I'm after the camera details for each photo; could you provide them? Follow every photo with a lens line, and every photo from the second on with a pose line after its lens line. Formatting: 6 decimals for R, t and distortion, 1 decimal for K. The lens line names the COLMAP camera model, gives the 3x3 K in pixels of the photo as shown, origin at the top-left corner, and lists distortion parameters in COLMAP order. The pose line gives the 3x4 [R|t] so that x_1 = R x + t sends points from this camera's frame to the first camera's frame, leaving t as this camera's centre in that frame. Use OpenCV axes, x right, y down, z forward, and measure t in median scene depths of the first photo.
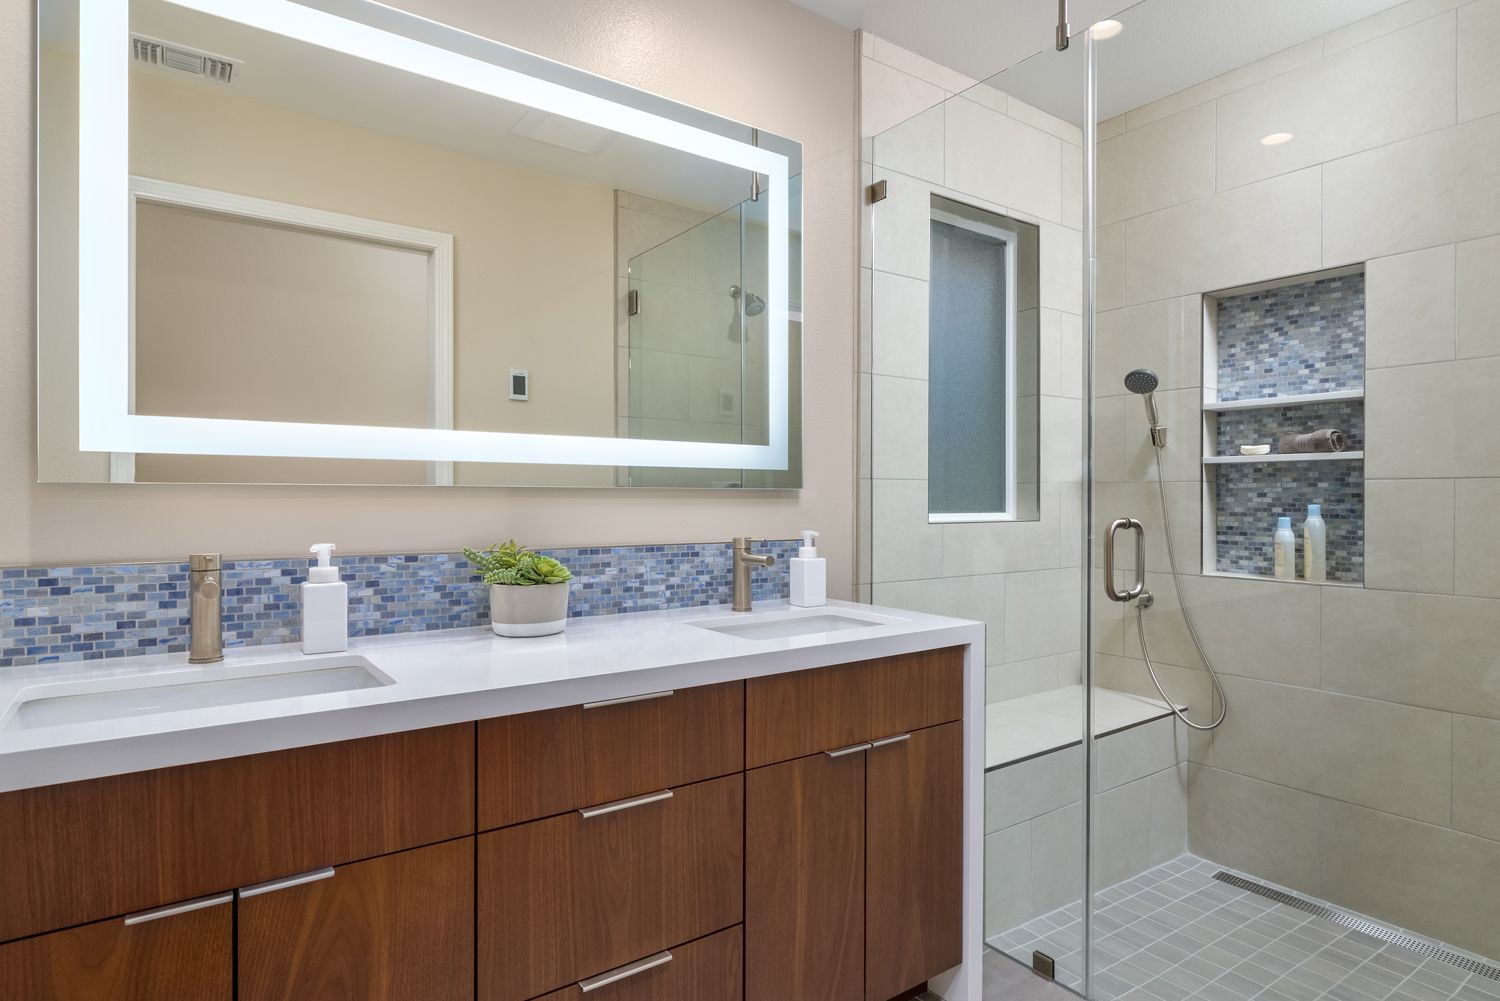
lens RADIAL K [[812.8, 0, 750.0], [0, 812.8, 500.5], [0, 0, 1]] dist [0.001074, -0.000439]
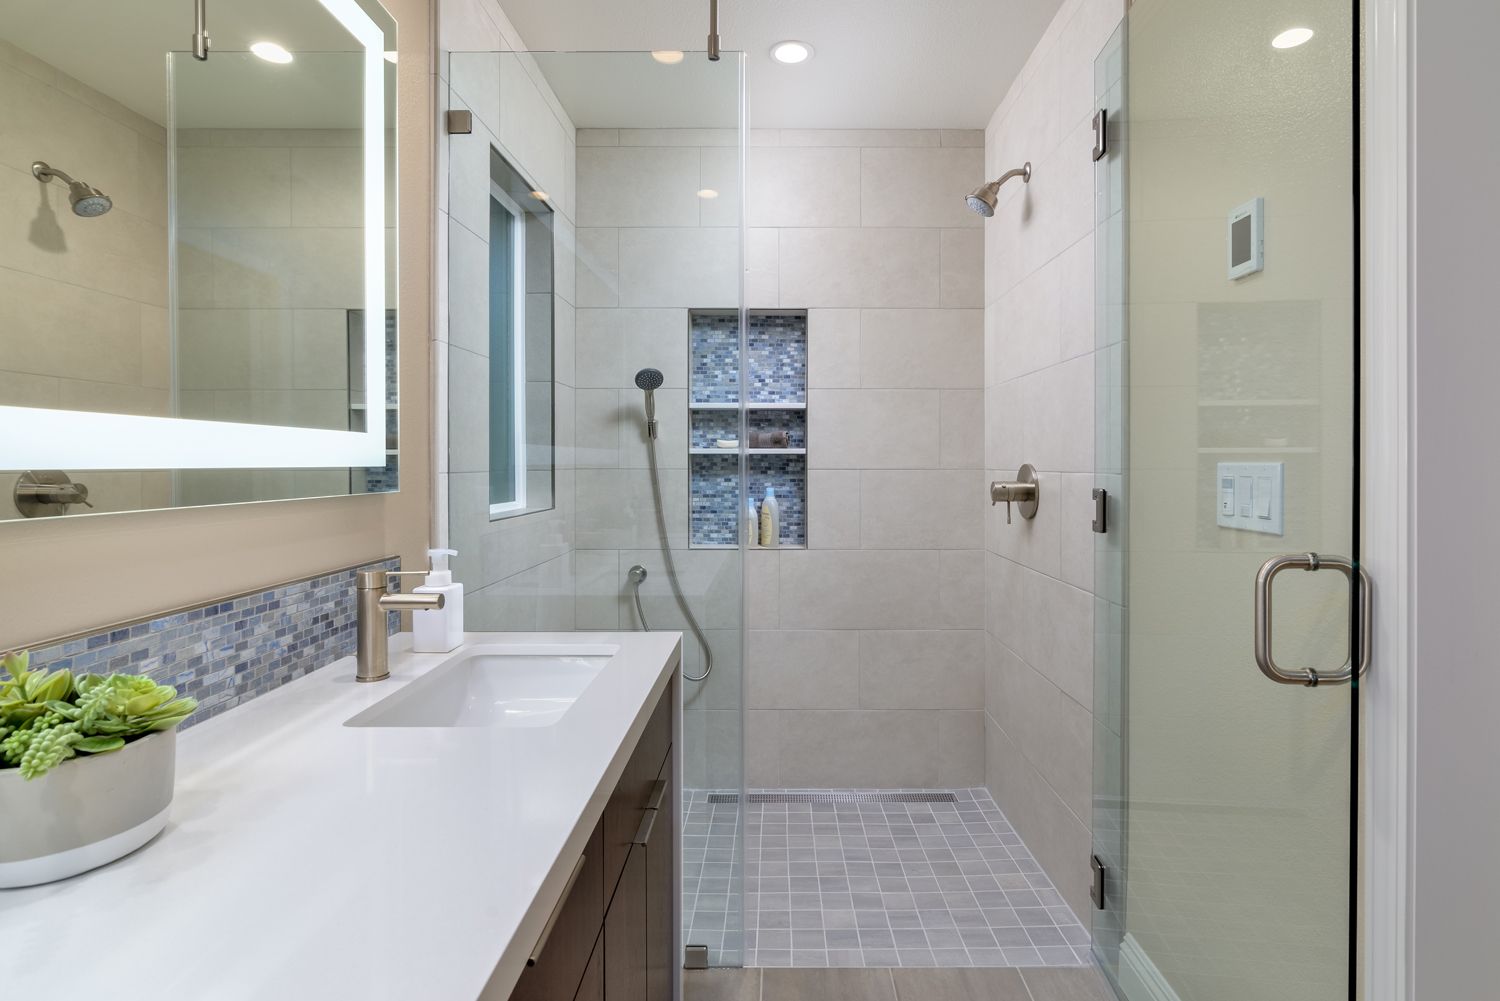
lens RADIAL K [[736.8, 0, 754.5], [0, 736.8, 465.7], [0, 0, 1]] dist [-0.002107, -0.000033]
pose [[0.585530, -0.008224, 0.810609, -0.272029], [0.005481, 0.999966, 0.006186, -0.037322], [-0.810632, 0.000821, 0.585555, 0.324860]]
